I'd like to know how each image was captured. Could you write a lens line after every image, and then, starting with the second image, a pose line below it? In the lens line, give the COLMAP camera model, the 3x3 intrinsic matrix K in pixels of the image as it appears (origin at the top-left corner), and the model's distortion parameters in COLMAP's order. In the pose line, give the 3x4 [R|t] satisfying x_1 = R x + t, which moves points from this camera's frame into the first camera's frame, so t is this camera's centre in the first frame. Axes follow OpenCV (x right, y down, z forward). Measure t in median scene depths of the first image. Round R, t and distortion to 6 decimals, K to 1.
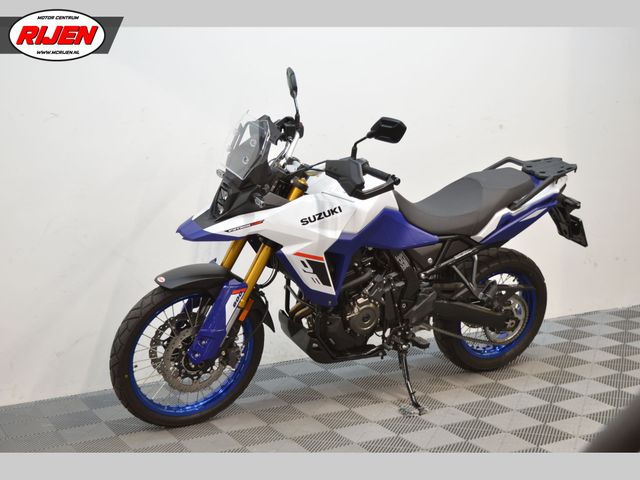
lens RADIAL K [[1077.6, 0, 320.3], [0, 1077.6, 240.9], [0, 0, 1]] dist [0.013819, 0.000000]
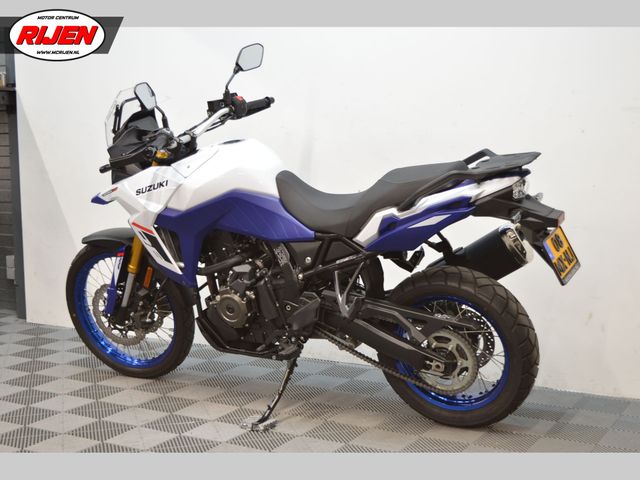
lens RADIAL K [[912.4, 0, 322.4], [0, 912.4, 242.9], [0, 0, 1]] dist [0.012633, 0.000000]
pose [[0.538667, 0.113864, -0.834789, 0.707315], [-0.132714, 0.989923, 0.049387, -0.032087], [0.832001, 0.084185, 0.548350, 0.616948]]
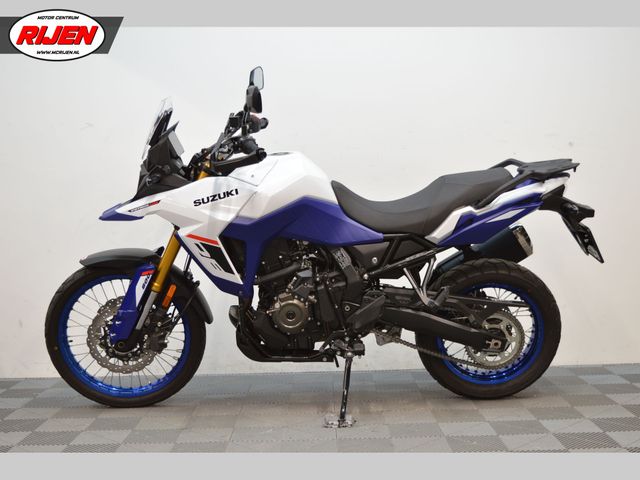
lens RADIAL K [[827.0, 0, 319.0], [0, 827.0, 237.9], [0, 0, 1]] dist [-0.015358, 0.000000]
pose [[0.880754, 0.019306, -0.473180, 0.393469], [-0.070242, 0.993442, -0.090213, 0.066150], [0.468335, 0.112692, 0.876335, 0.361379]]
